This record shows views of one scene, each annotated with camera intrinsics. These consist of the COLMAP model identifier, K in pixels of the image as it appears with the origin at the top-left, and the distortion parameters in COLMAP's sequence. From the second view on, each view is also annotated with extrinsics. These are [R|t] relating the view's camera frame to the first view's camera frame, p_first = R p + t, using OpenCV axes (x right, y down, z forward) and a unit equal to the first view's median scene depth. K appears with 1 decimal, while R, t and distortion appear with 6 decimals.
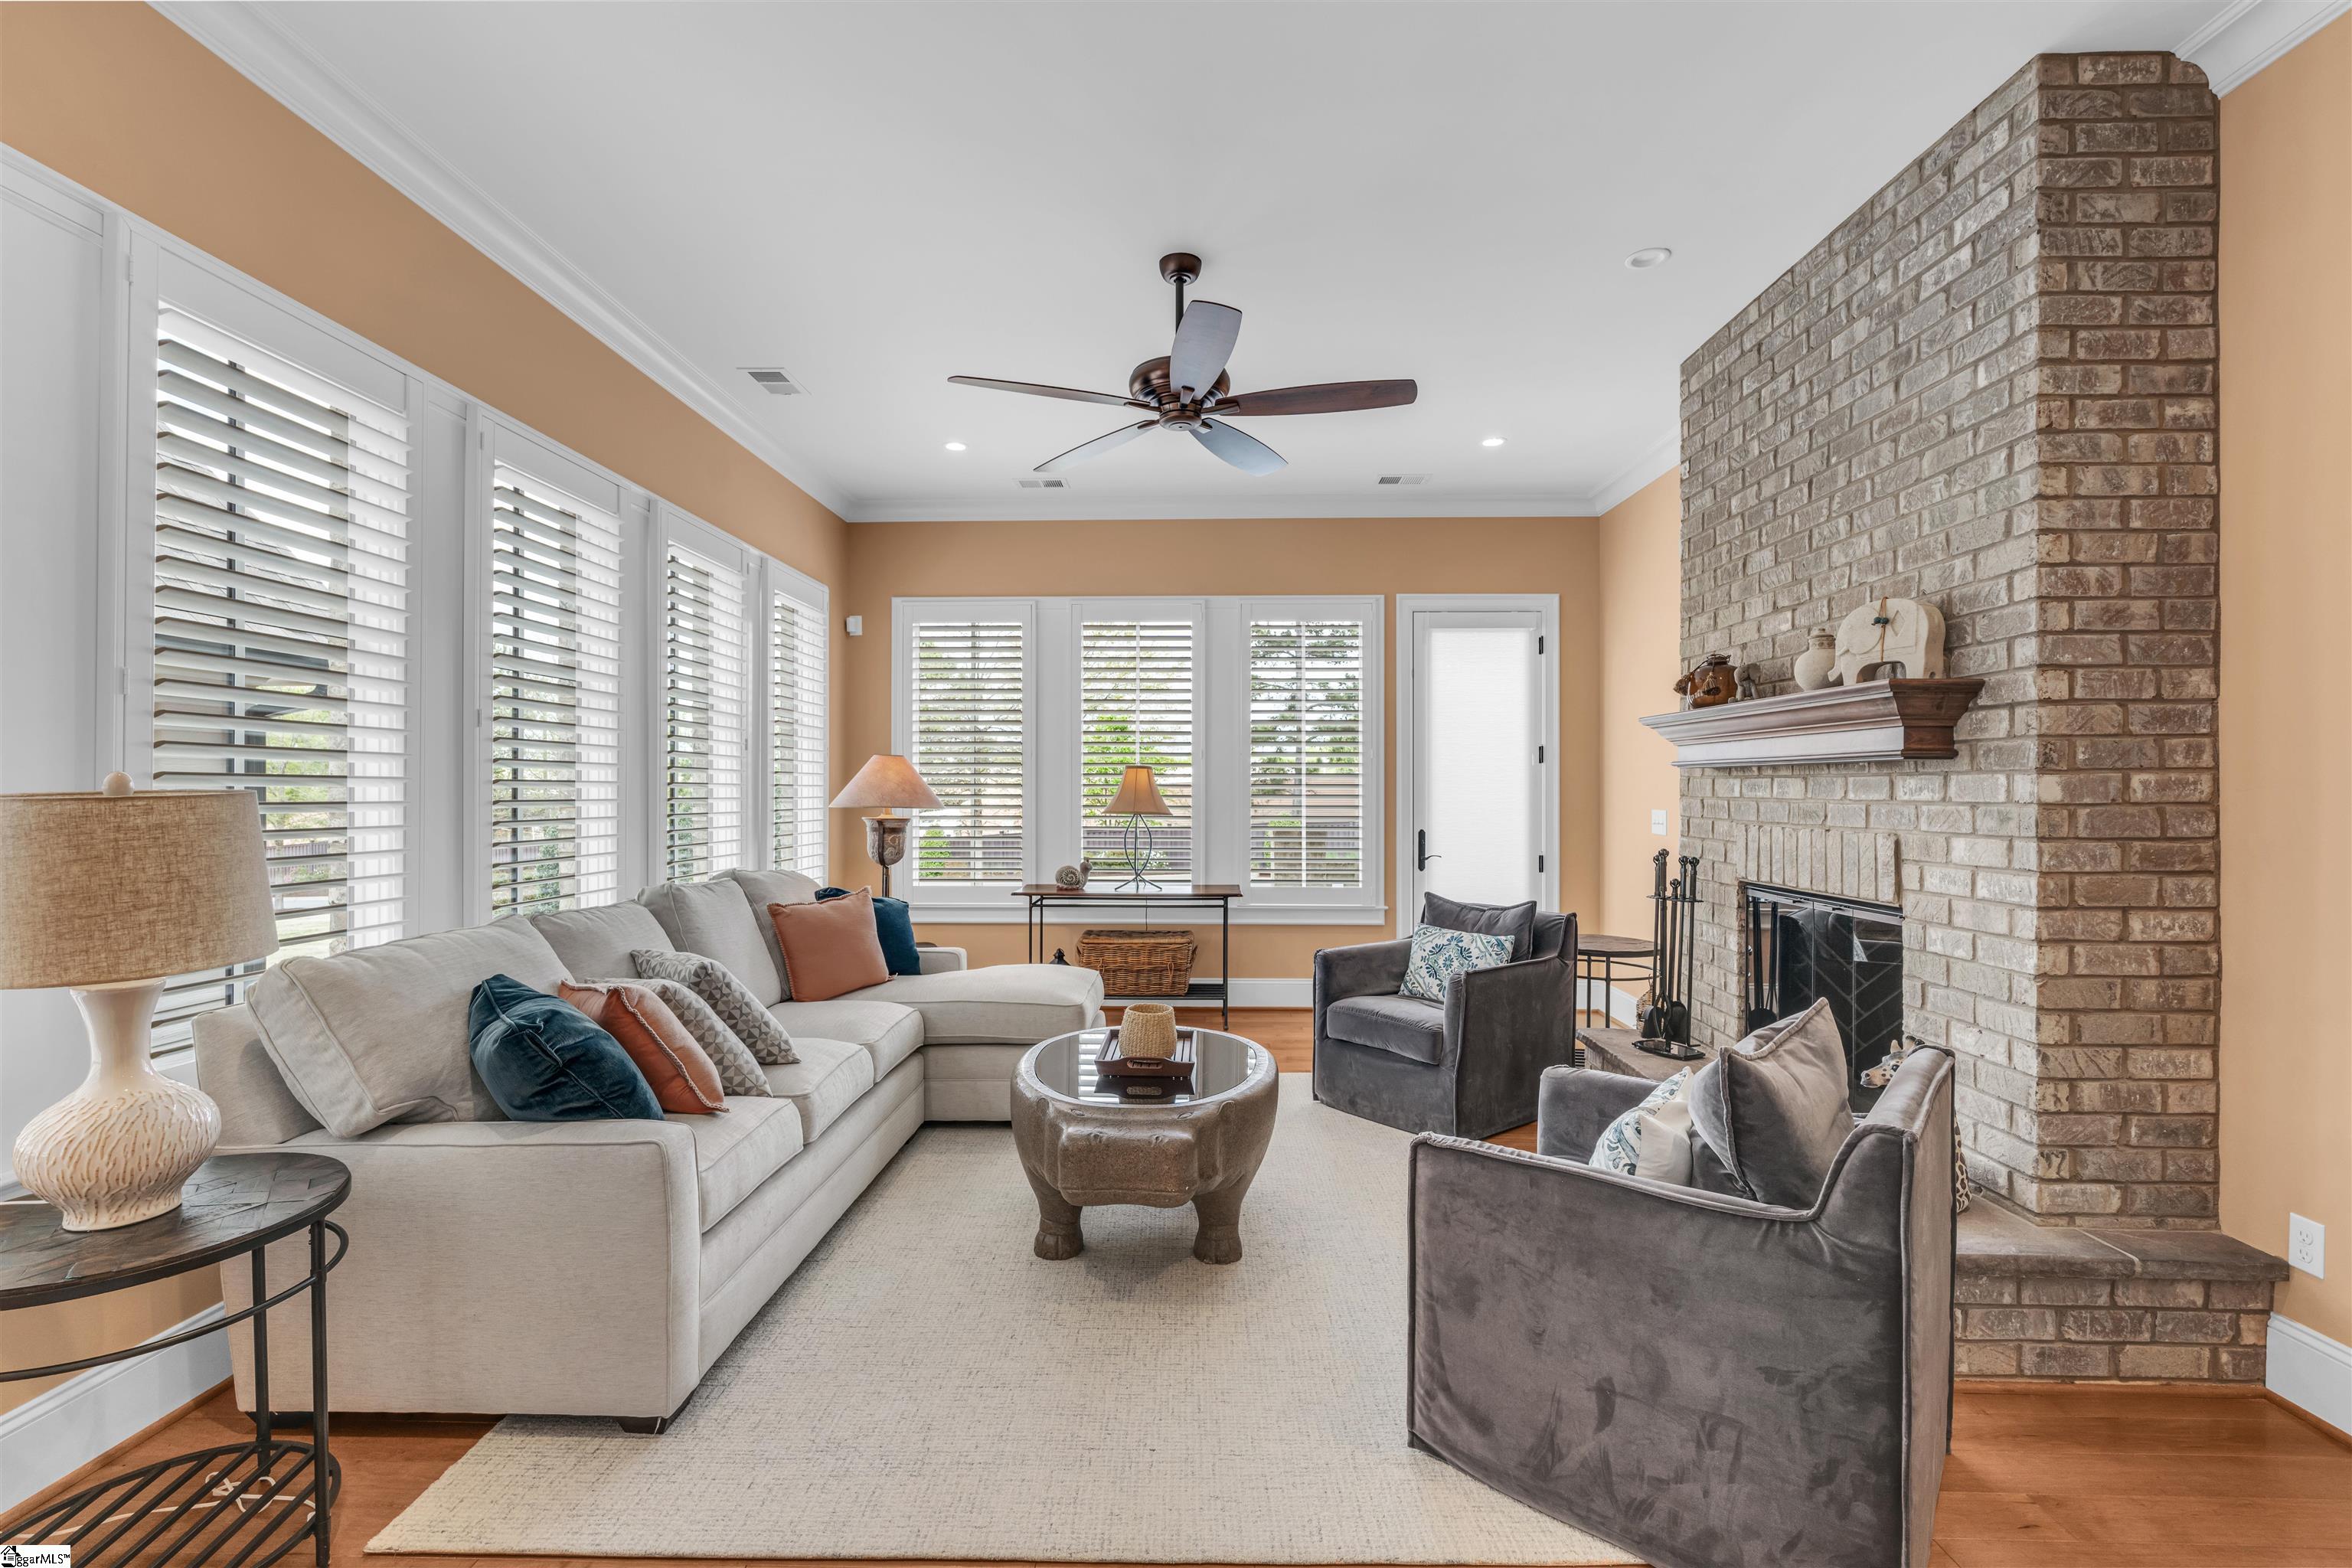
lens RADIAL K [[1046.9, 0, 1179.1], [0, 1046.9, 784.9], [0, 0, 1]] dist [-0.006566, 0.001659]
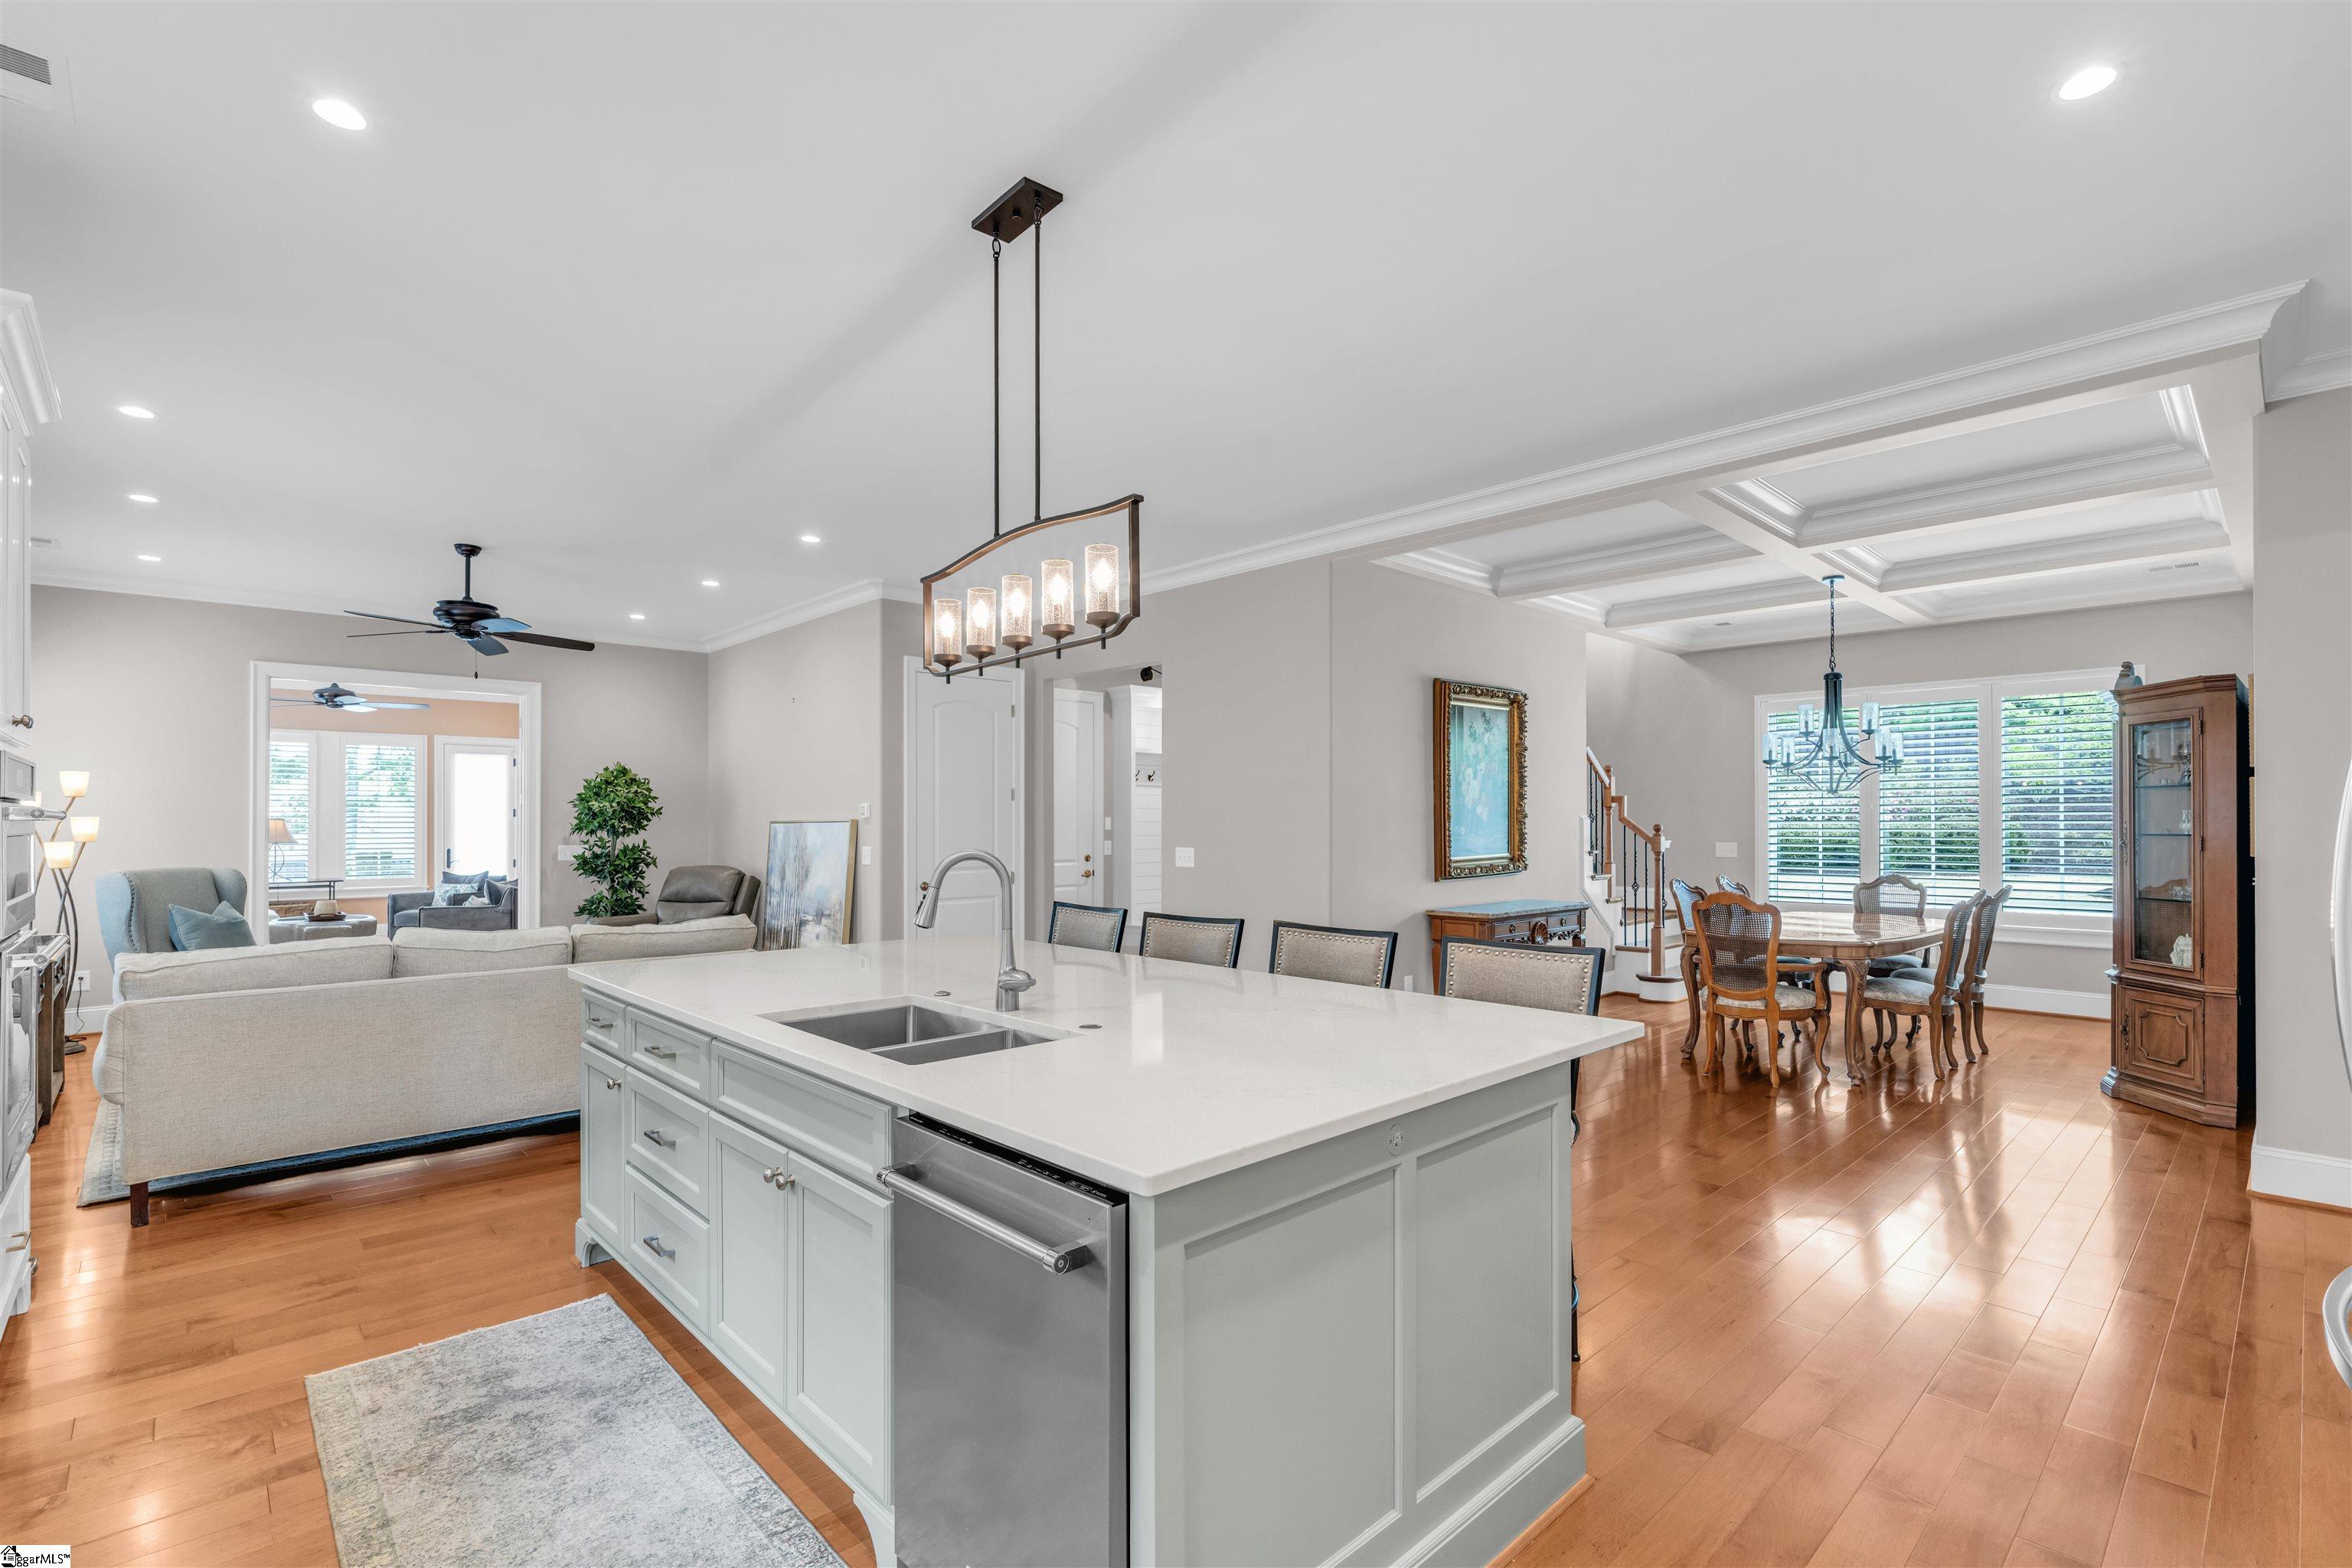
lens RADIAL K [[1046.9, 0, 1149.5], [0, 1046.9, 816.3], [0, 0, 1]] dist [-0.006566, 0.001659]
pose [[0.715832, 0.001985, 0.698270, -0.355655], [0.000246, 0.999995, -0.003096, -0.024526], [-0.698273, 0.002388, 0.715828, -2.352148]]
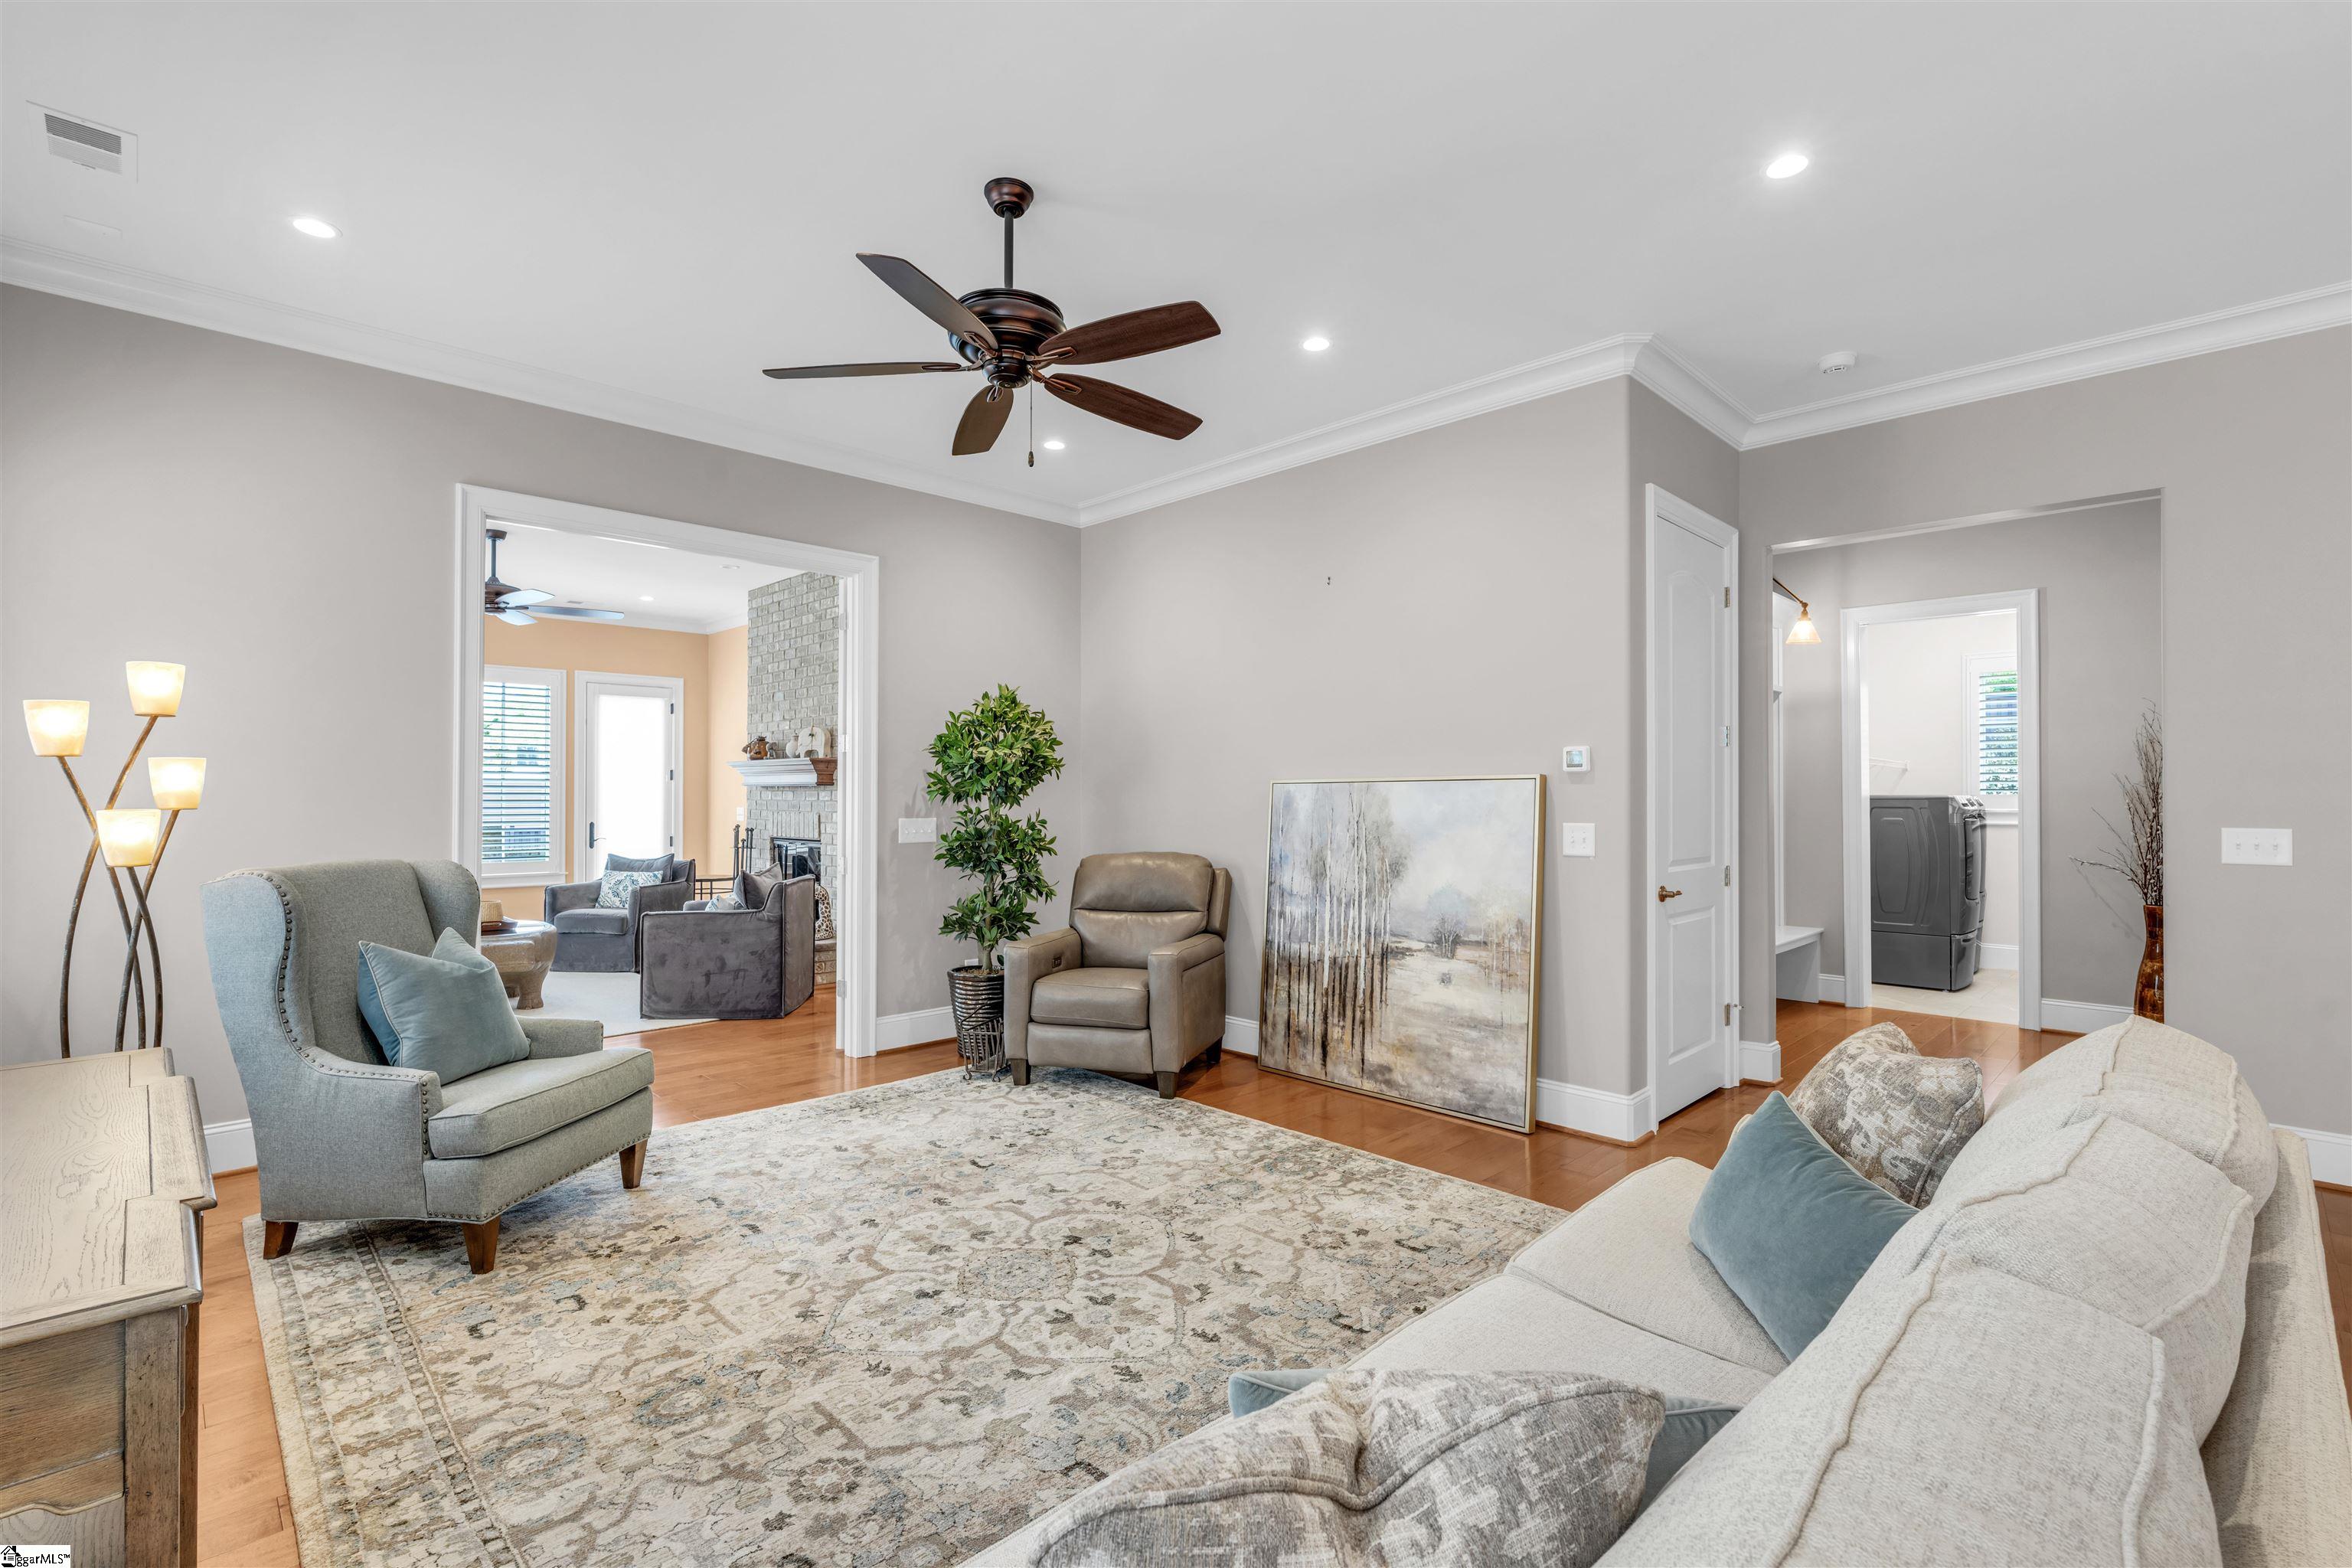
lens RADIAL K [[1046.9, 0, 1163.8], [0, 1046.9, 788.7], [0, 0, 1]] dist [-0.006566, 0.001659]
pose [[0.702047, 0.005582, 0.712109, -0.445733], [-0.003507, 0.999984, -0.004381, -0.004855], [-0.712122, 0.000578, 0.702055, -1.117074]]
